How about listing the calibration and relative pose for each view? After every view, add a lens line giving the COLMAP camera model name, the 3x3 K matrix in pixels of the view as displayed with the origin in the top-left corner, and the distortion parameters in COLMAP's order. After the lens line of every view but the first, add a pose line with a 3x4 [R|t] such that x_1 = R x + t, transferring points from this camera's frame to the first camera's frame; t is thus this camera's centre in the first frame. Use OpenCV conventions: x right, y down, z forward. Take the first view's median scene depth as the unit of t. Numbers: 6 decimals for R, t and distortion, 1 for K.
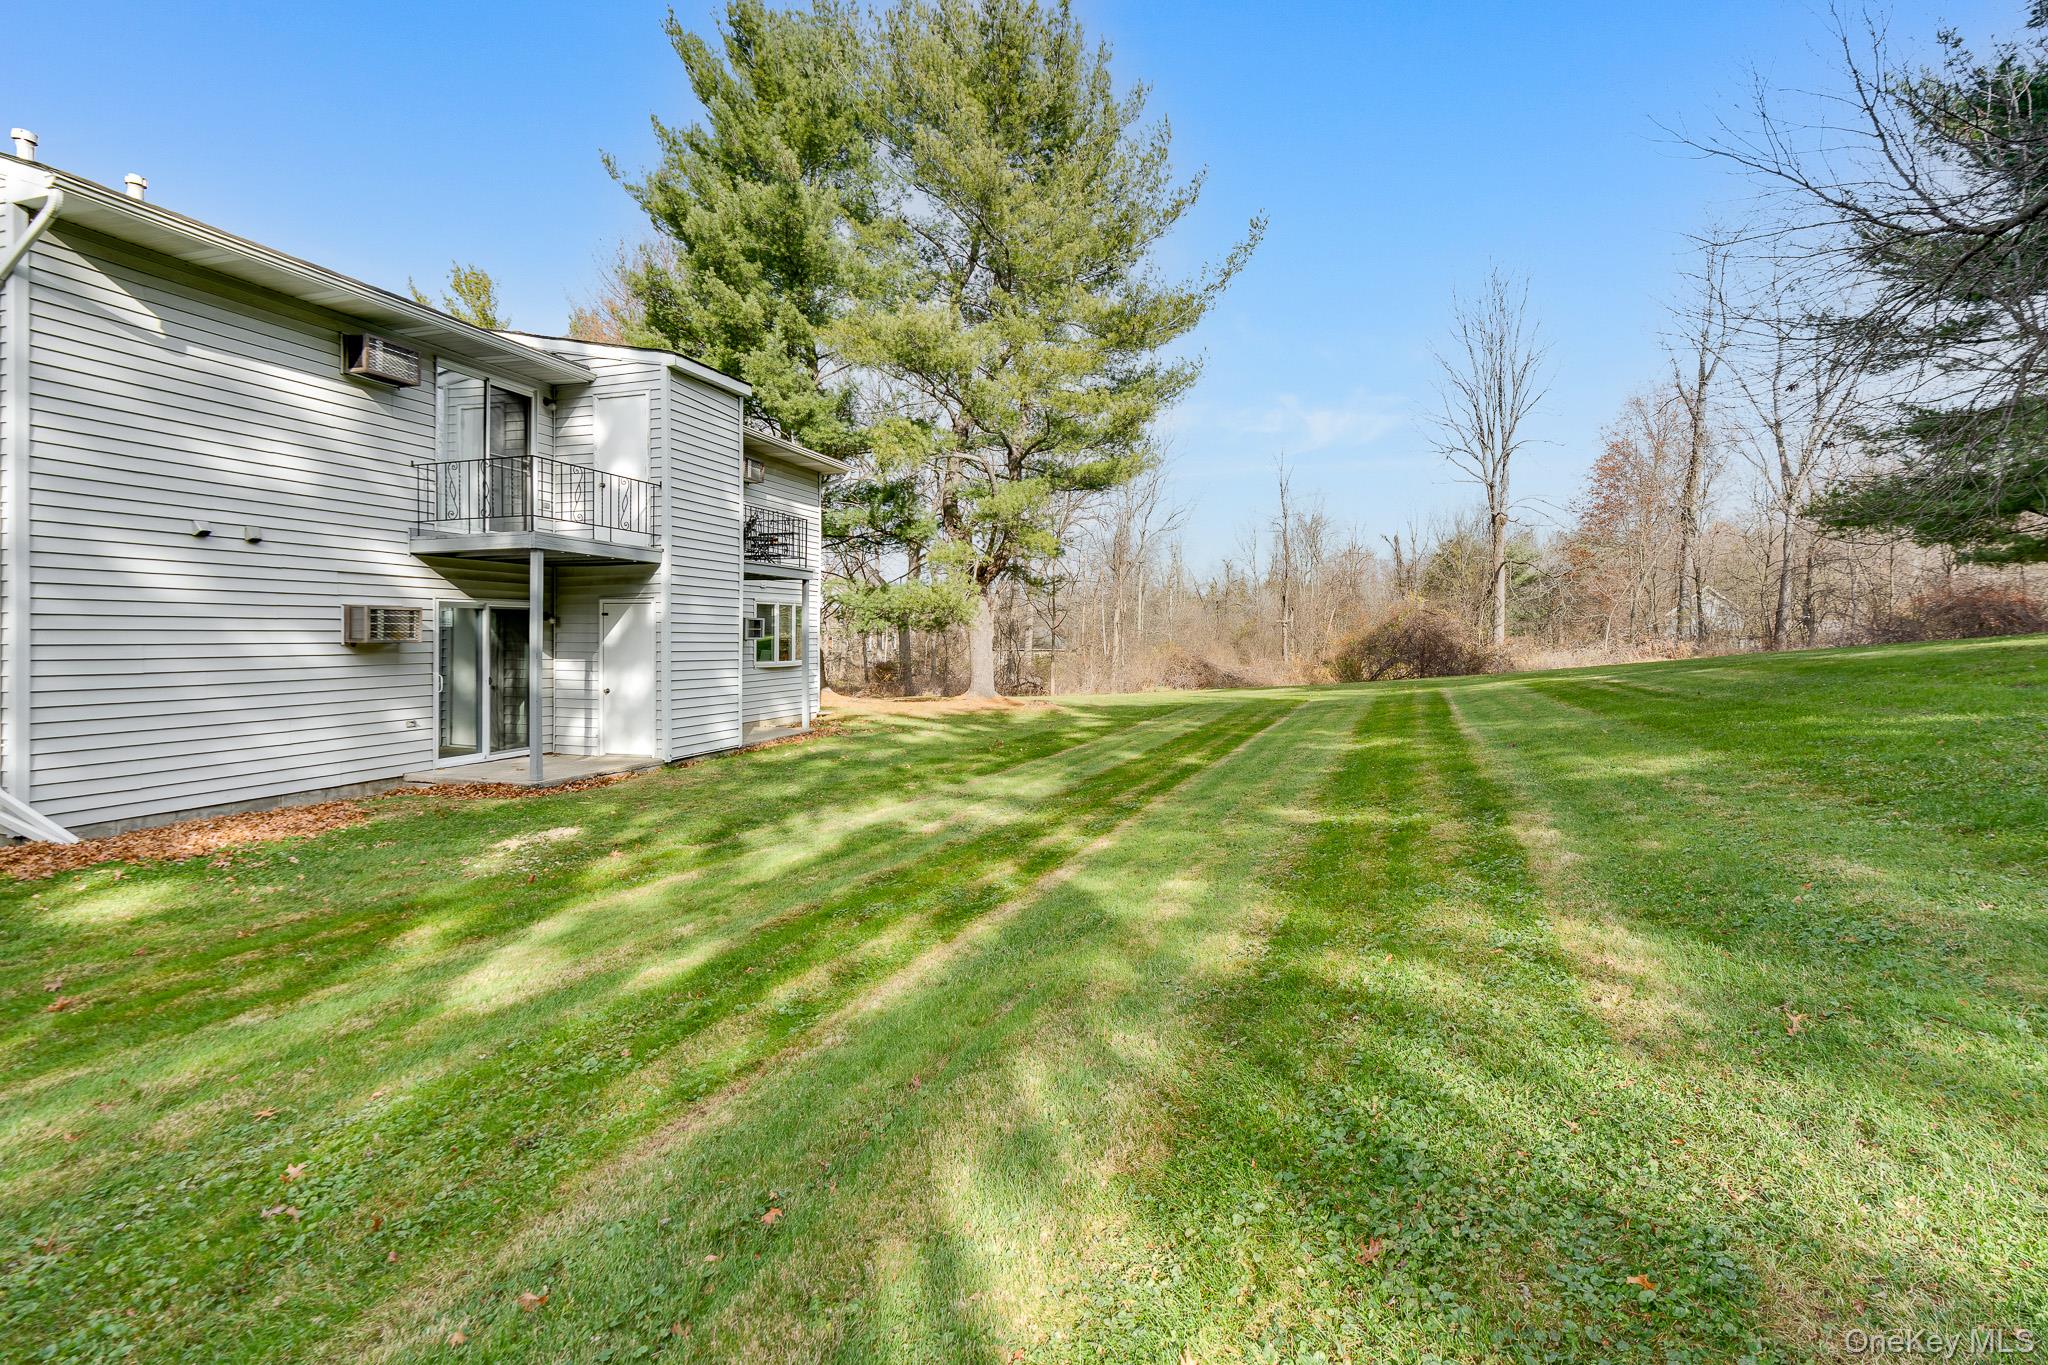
lens RADIAL K [[937.6, 0, 1011.0], [0, 937.6, 644.7], [0, 0, 1]] dist [-0.001063, 0.000620]
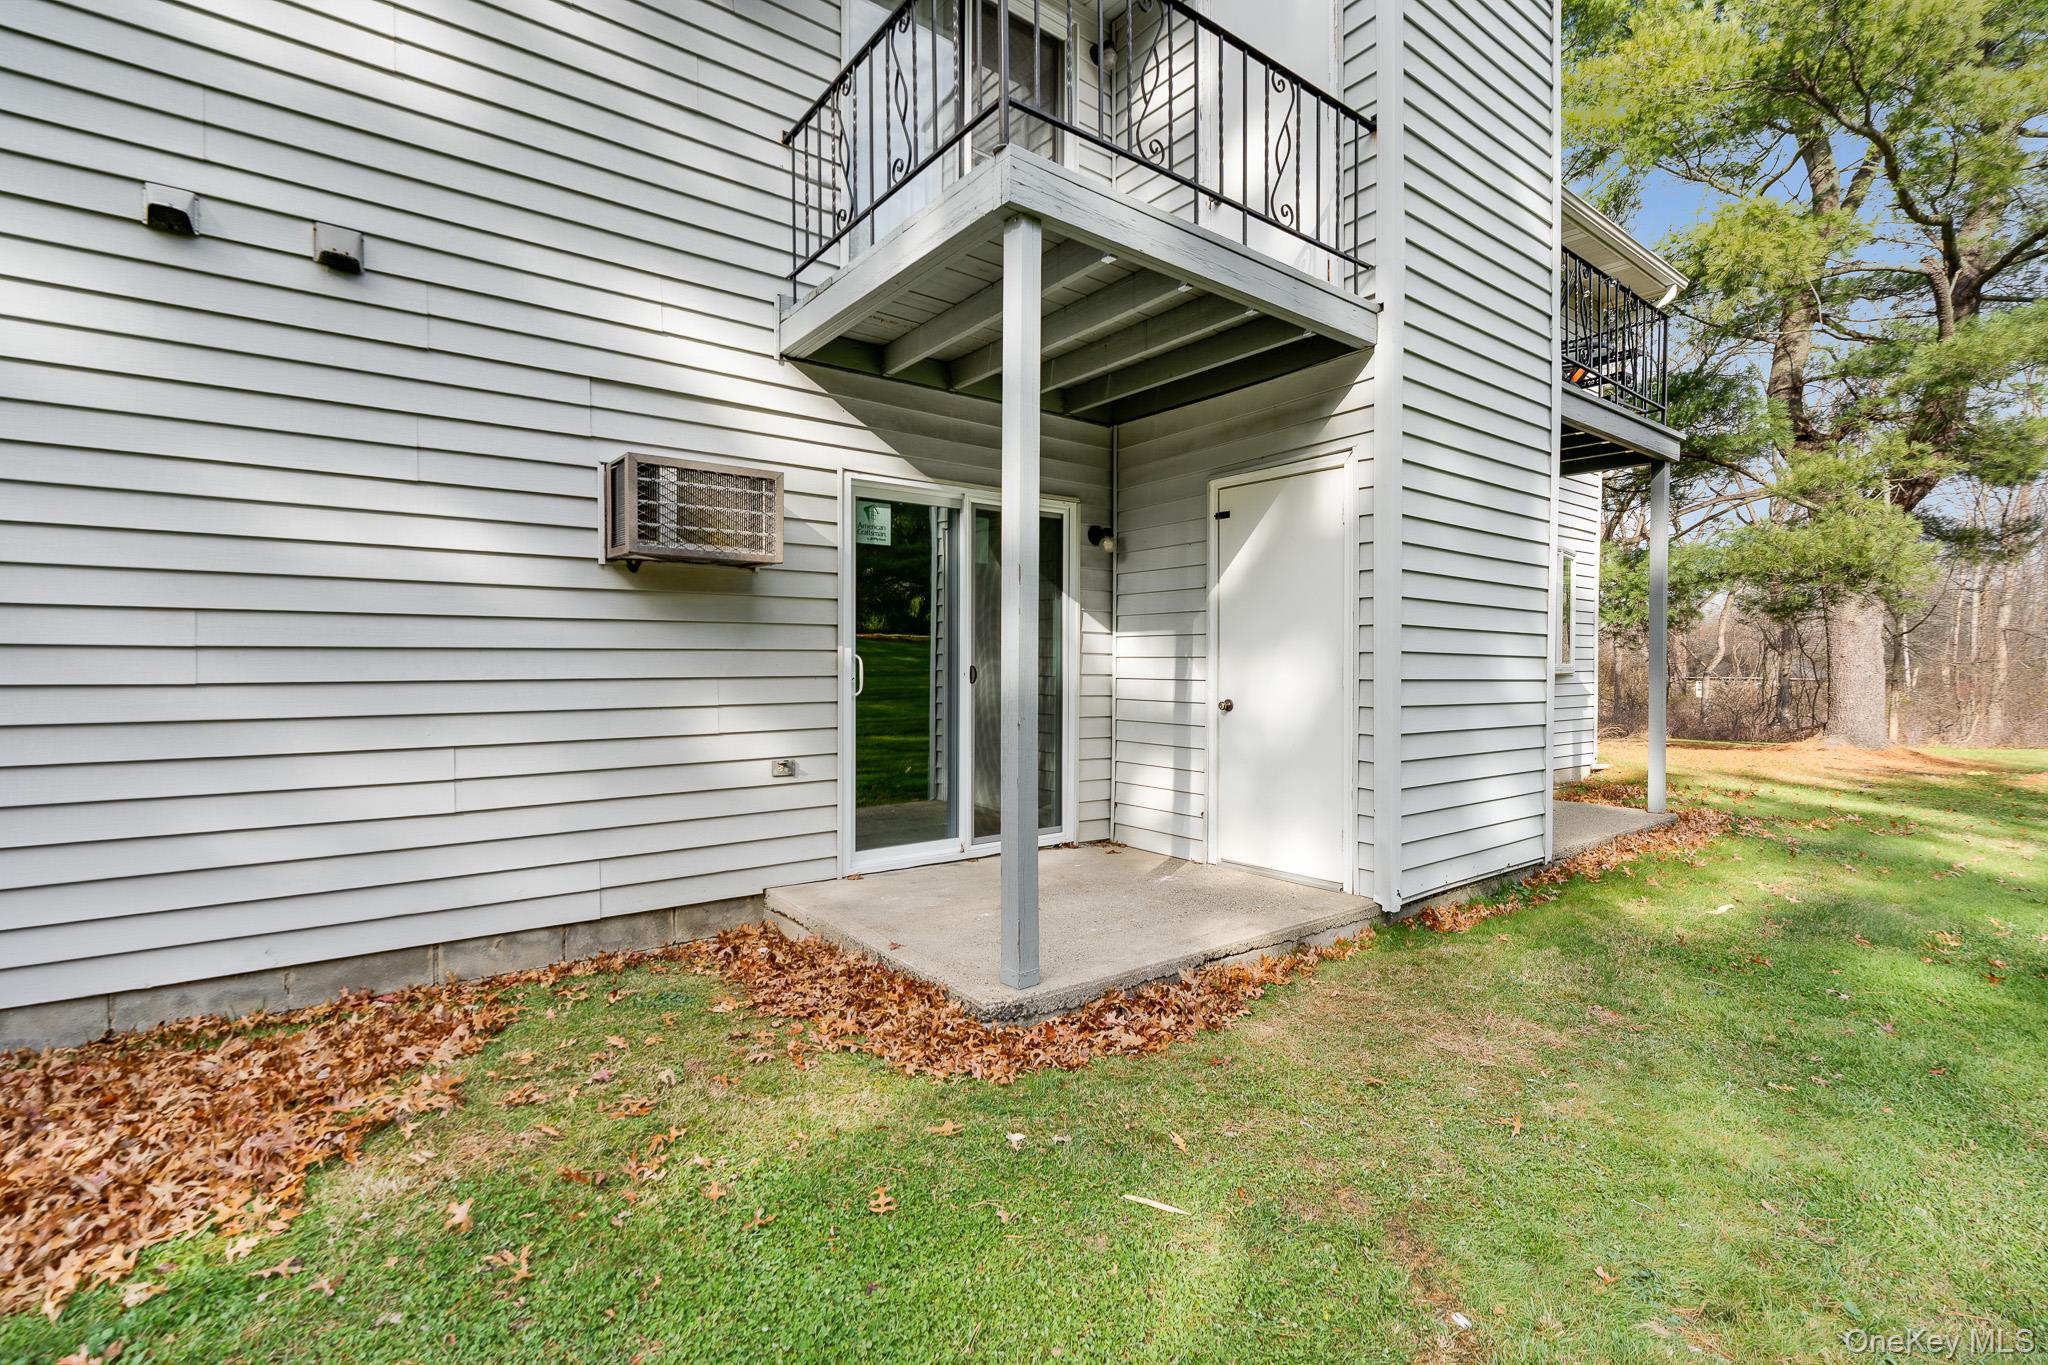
lens RADIAL K [[910.8, 0, 1000.3], [0, 910.8, 673.2], [0, 0, 1]] dist [-0.001664, -0.000101]
pose [[0.808619, 0.001546, -0.588330, -0.285364], [-0.003639, 0.999991, -0.002373, 0.037505], [0.588321, 0.004060, 0.808617, 0.640453]]
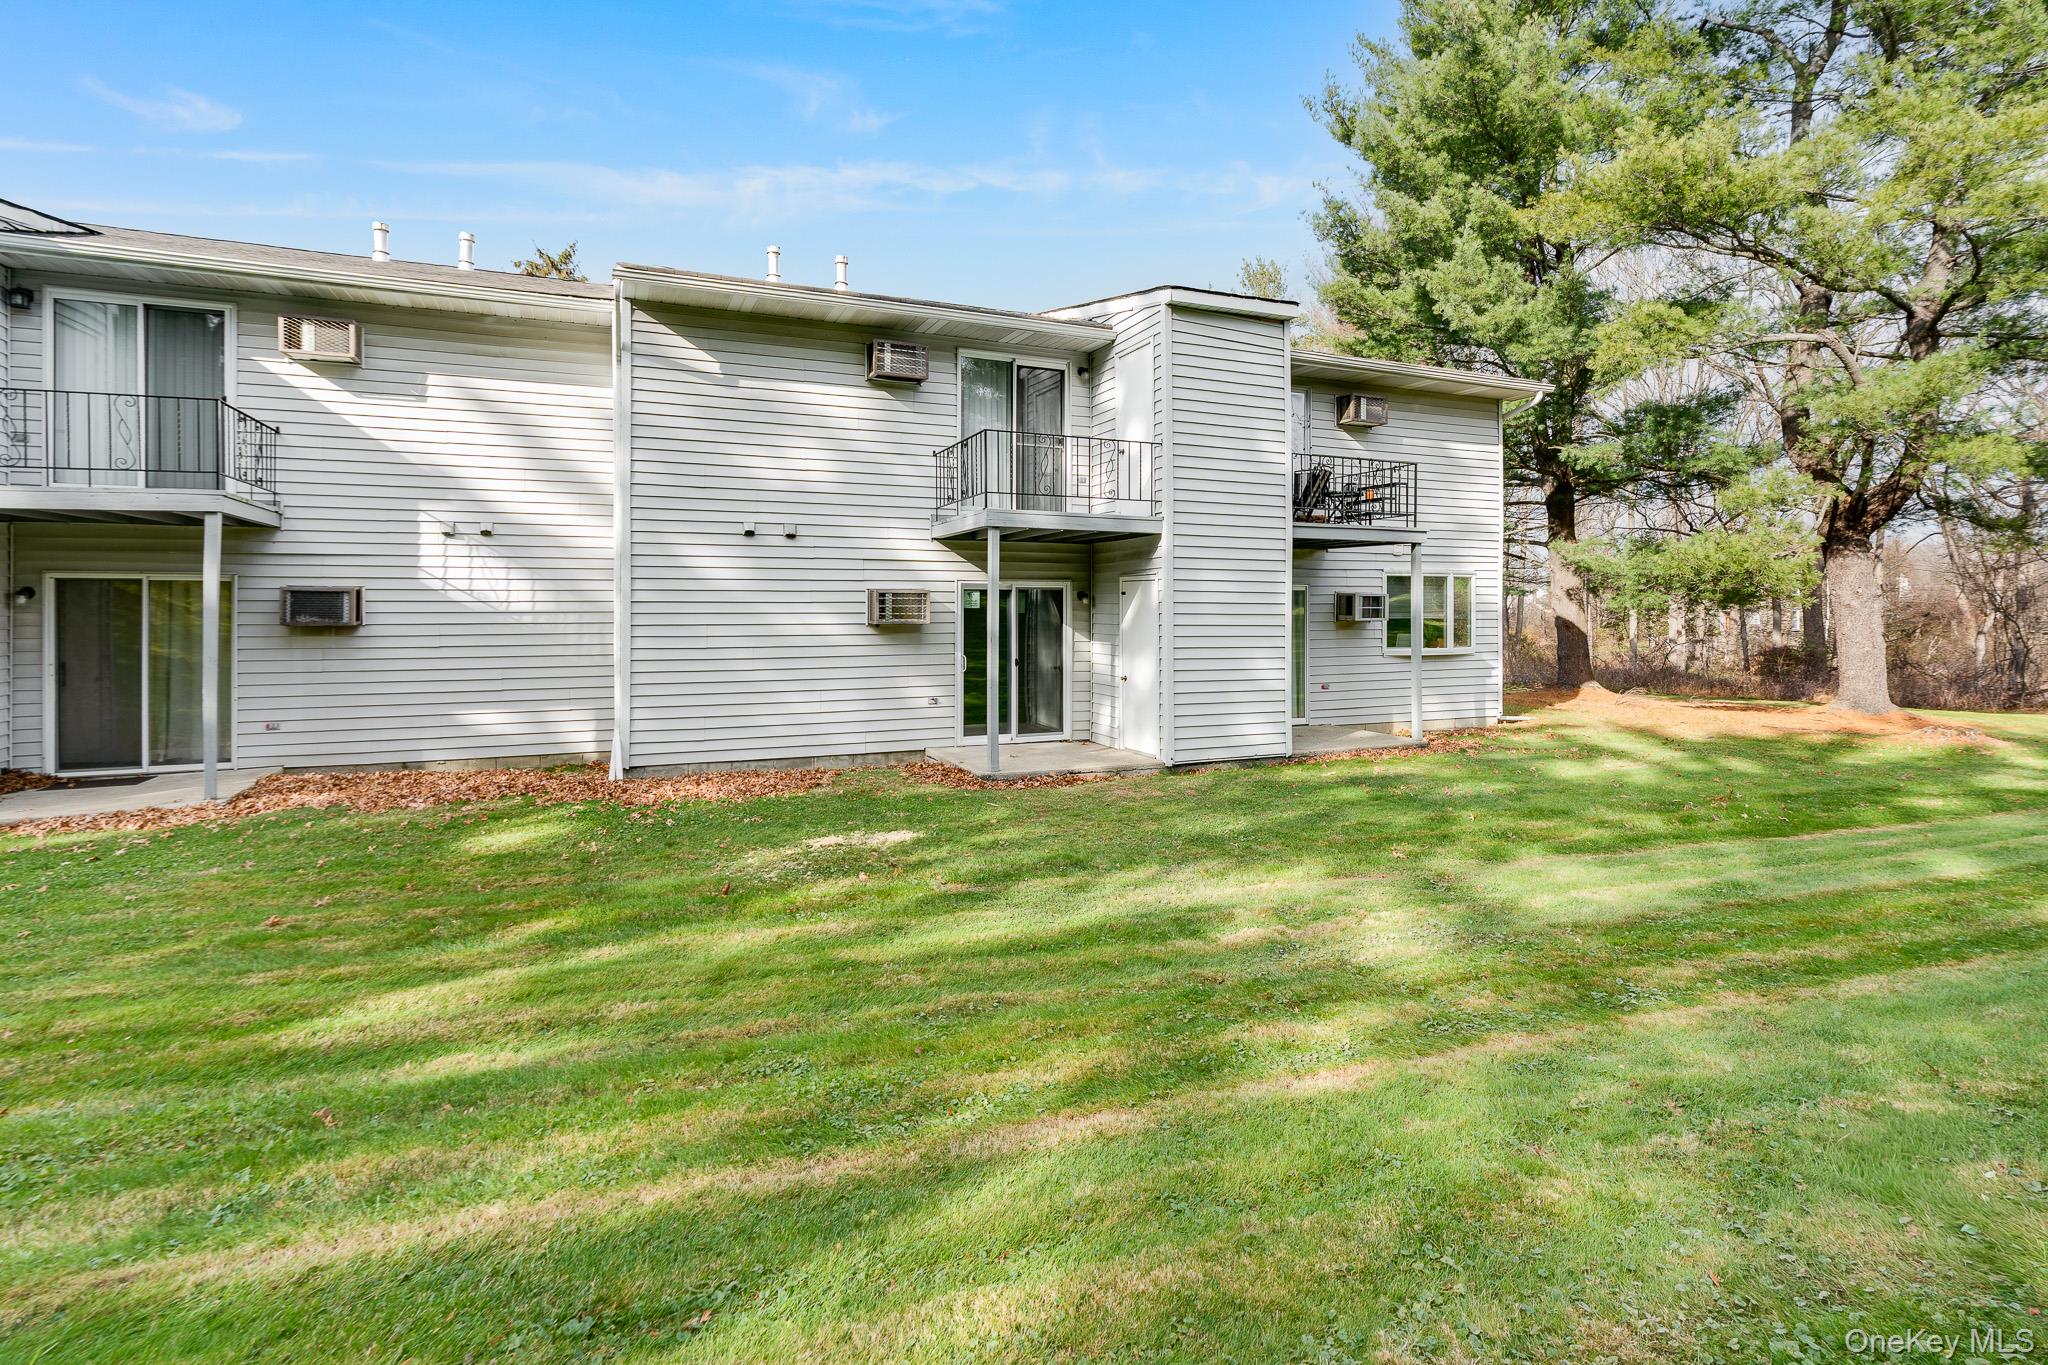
lens RADIAL K [[956.0, 0, 1016.1], [0, 956.0, 600.0], [0, 0, 1]] dist [-0.001210, 0.000294]
pose [[0.644662, -0.006112, -0.764443, 0.210480], [-0.007936, 0.999861, -0.014686, -0.012016], [0.764426, 0.015534, 0.644524, 0.332605]]
